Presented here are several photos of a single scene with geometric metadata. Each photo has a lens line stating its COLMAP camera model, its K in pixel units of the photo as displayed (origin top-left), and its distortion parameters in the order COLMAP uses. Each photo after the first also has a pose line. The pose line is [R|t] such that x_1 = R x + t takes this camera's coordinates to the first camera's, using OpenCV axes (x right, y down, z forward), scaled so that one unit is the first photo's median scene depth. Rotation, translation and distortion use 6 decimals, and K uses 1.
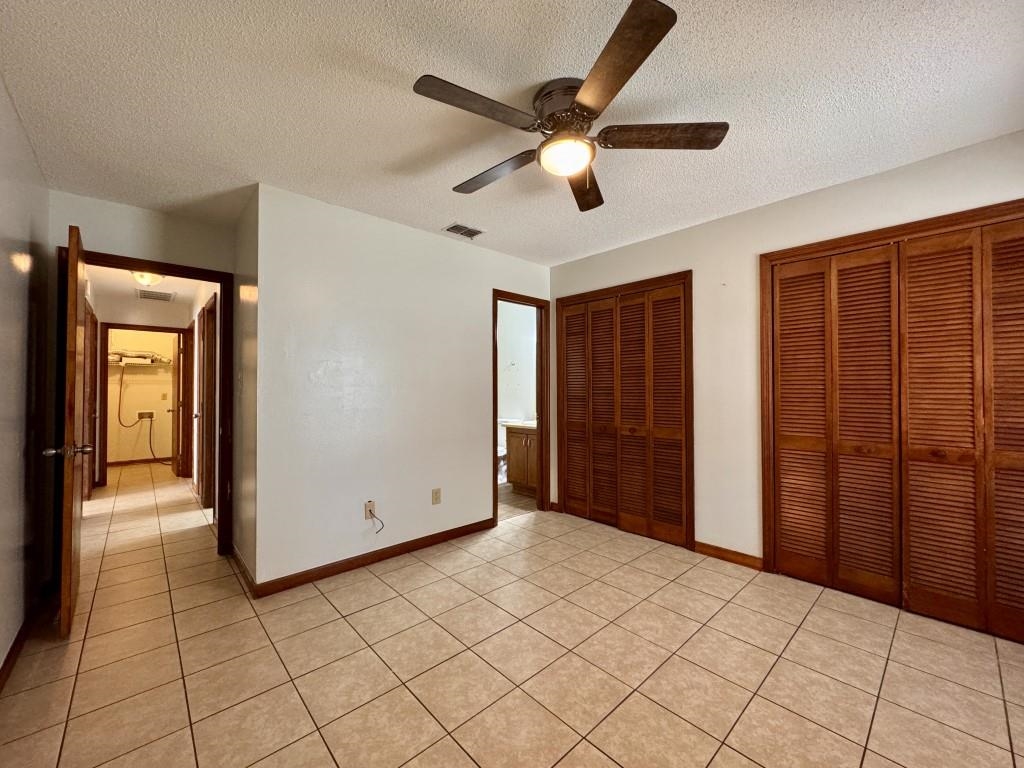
lens RADIAL K [[408.1, 0, 510.4], [0, 408.1, 384.8], [0, 0, 1]] dist [-0.004702, 0.000722]
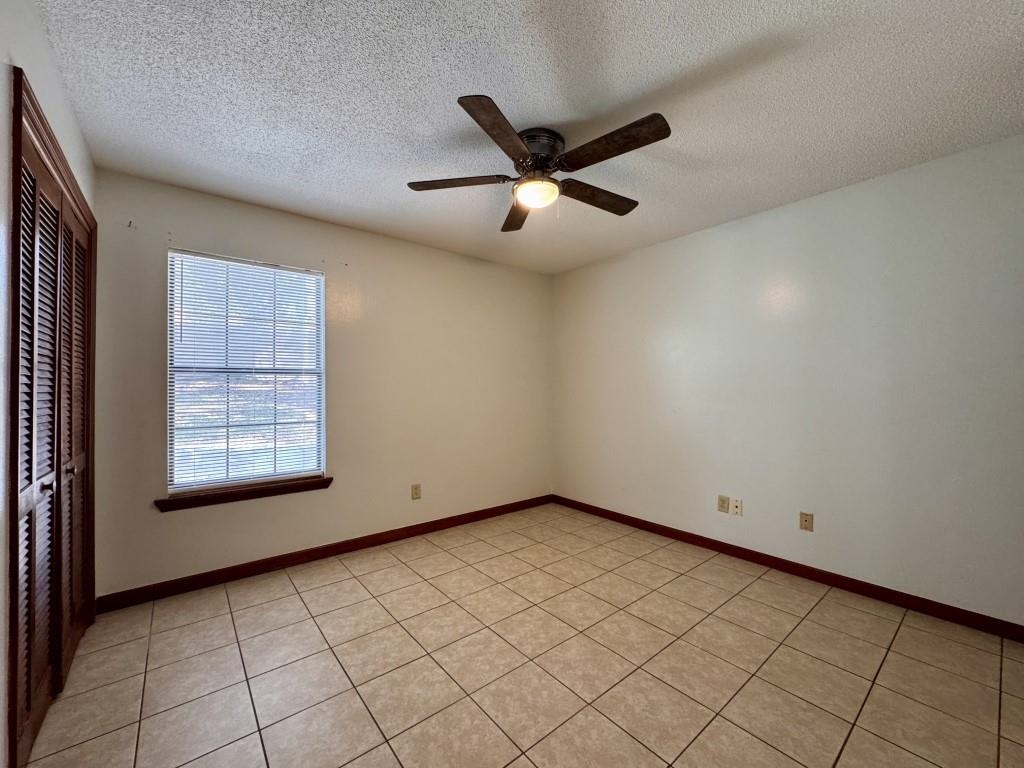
lens RADIAL K [[408.1, 0, 511.9], [0, 408.1, 383.9], [0, 0, 1]] dist [-0.004702, 0.000722]
pose [[-0.998478, 0.007609, 0.054631, 0.096891], [0.006450, 0.999751, -0.021374, 0.011316], [-0.054780, -0.020989, -0.998278, 1.424093]]
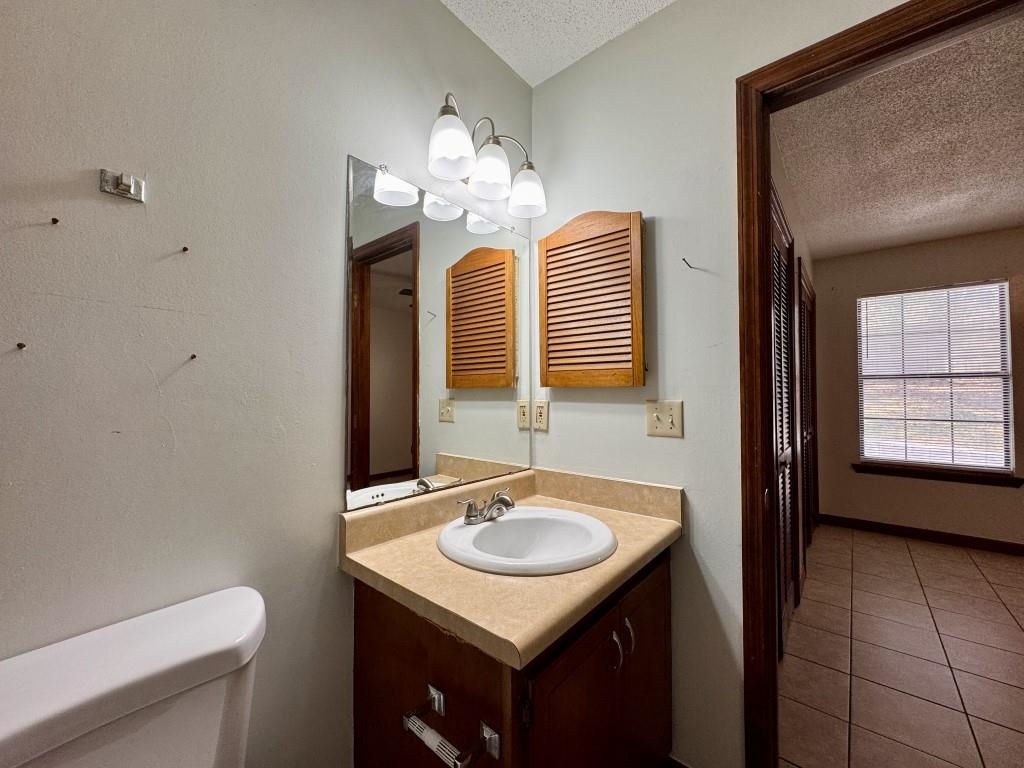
lens RADIAL K [[408.1, 0, 507.5], [0, 408.1, 385.7], [0, 0, 1]] dist [-0.004702, 0.000722]
pose [[-0.121711, 0.019520, 0.992374, -0.293749], [-0.008402, 0.999751, -0.020696, 0.019346], [-0.992530, -0.010857, -0.121516, 1.891220]]
